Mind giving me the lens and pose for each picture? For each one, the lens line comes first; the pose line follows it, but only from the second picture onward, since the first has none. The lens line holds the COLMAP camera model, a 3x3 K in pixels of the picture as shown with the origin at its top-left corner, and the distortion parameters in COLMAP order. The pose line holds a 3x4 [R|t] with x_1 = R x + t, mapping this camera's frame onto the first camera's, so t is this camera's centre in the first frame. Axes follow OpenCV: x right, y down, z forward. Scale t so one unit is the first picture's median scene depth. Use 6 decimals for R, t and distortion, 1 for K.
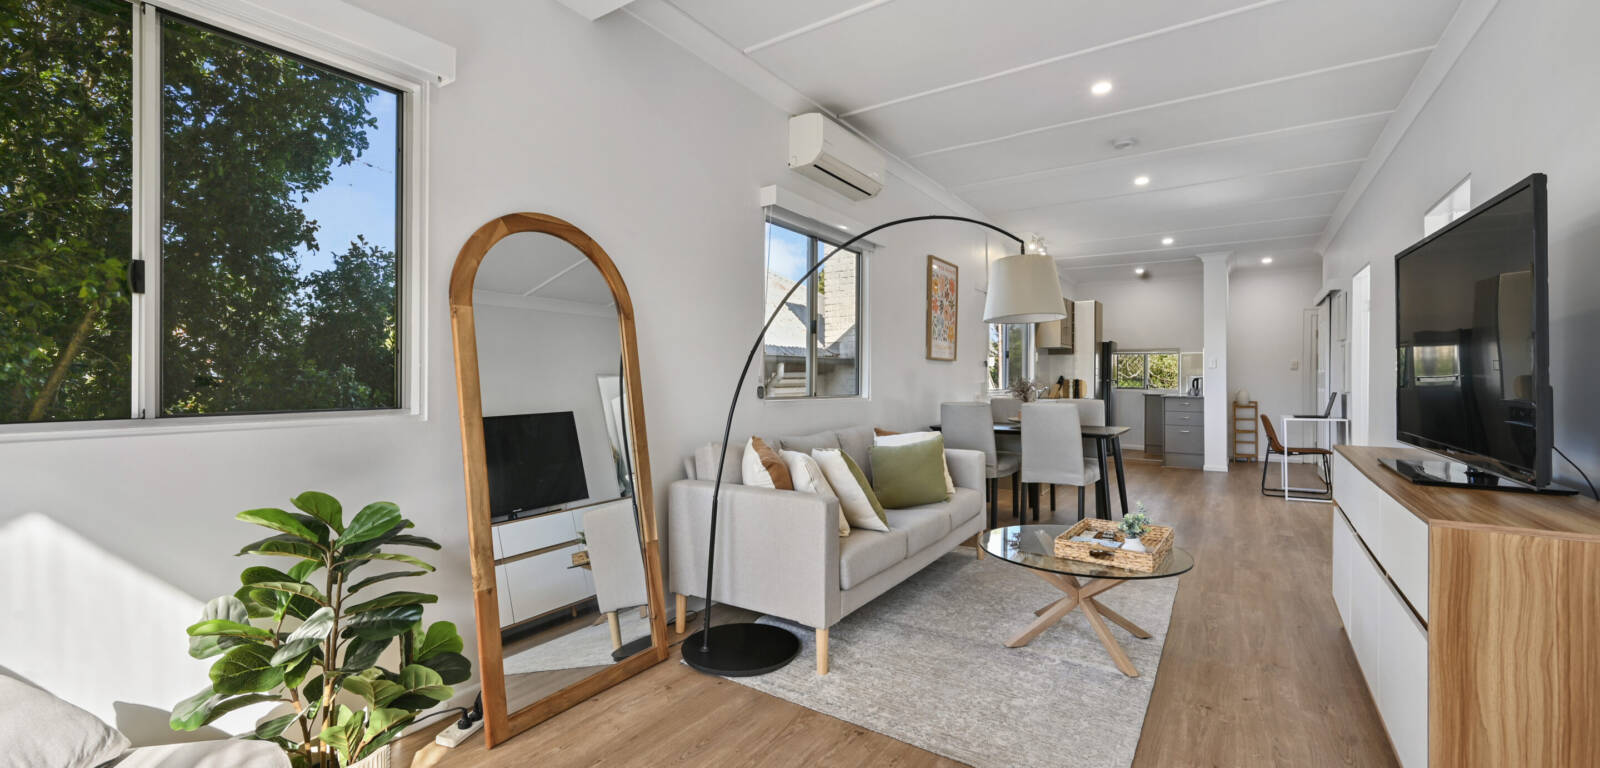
lens RADIAL K [[641.4, 0, 801.6], [0, 641.4, 382.7], [0, 0, 1]] dist [0.000974, 0.000098]
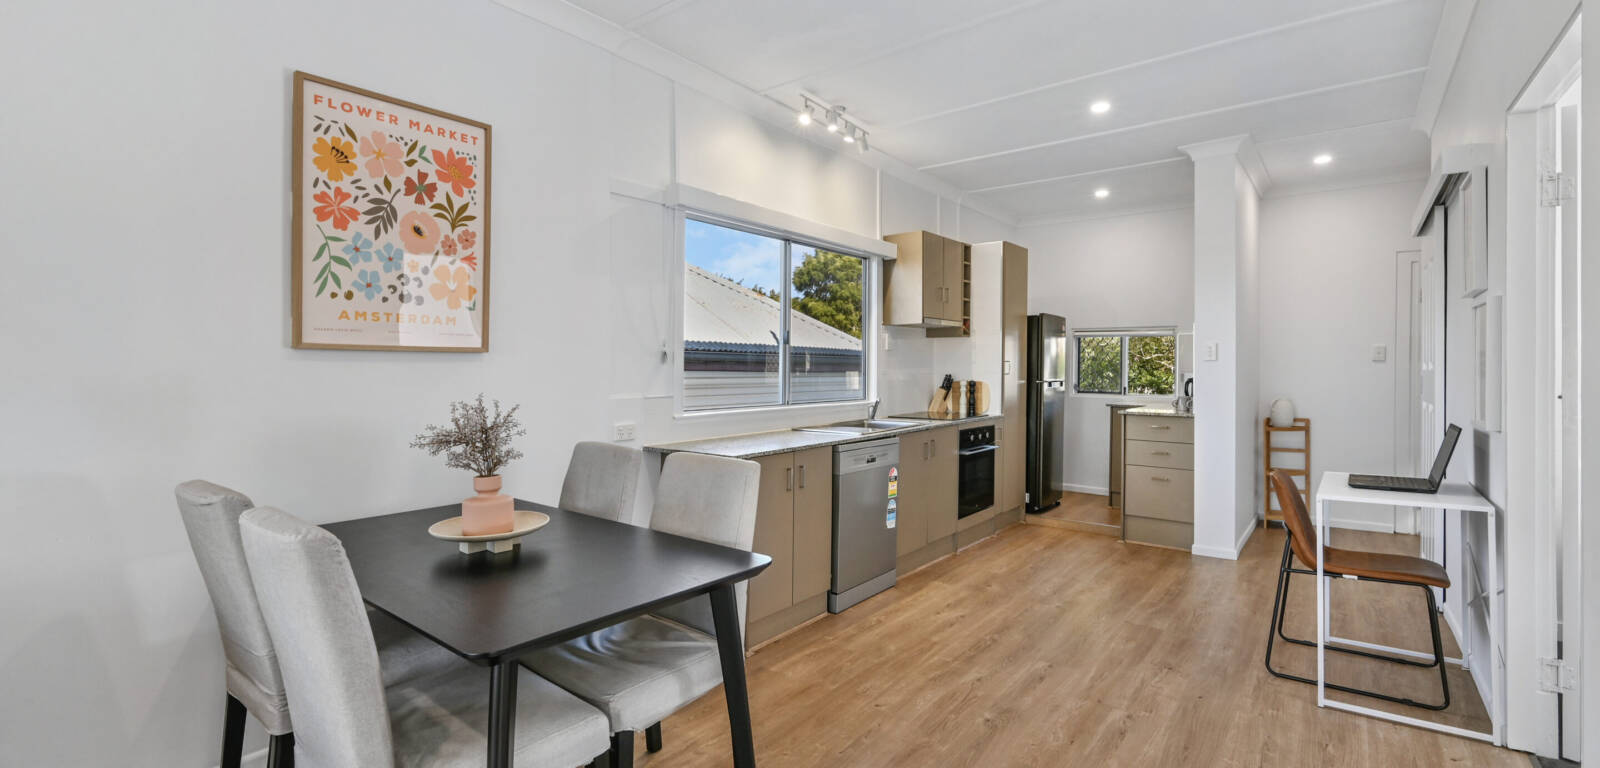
lens RADIAL K [[684.5, 0, 794.3], [0, 684.5, 375.1], [0, 0, 1]] dist [-0.010343, -0.000367]
pose [[0.996779, -0.004518, -0.080067, 0.334320], [0.004802, 0.999983, 0.003351, -0.013732], [0.080050, -0.003724, 0.996784, 0.402853]]
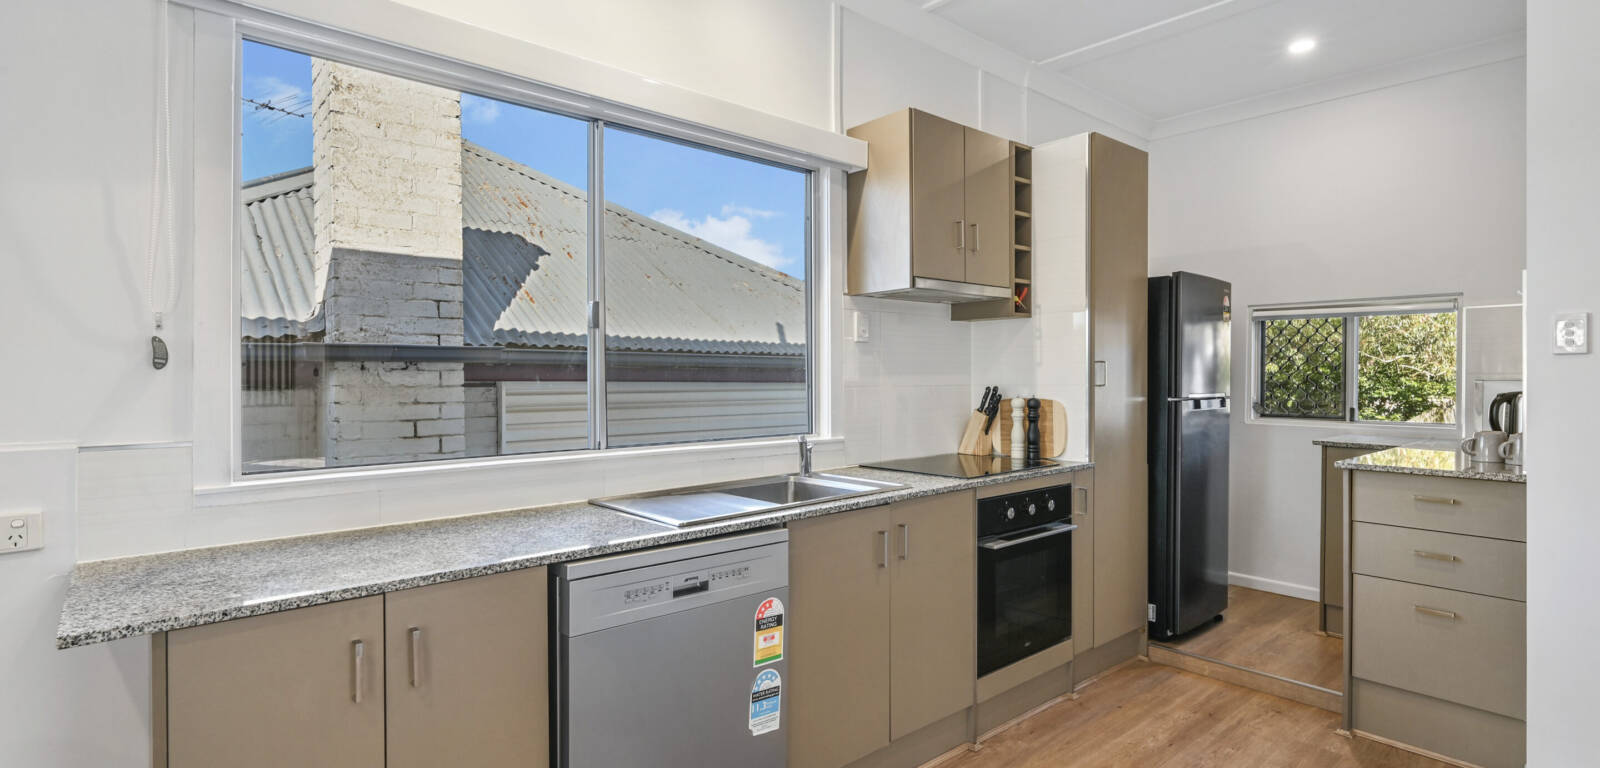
lens RADIAL K [[739.9, 0, 809.3], [0, 739.9, 381.6], [0, 0, 1]] dist [-0.000249, -0.000533]
pose [[0.965319, -0.008137, -0.260947, 0.435499], [0.007950, 0.999967, -0.001772, -0.014058], [0.260953, -0.000364, 0.965351, 0.660301]]
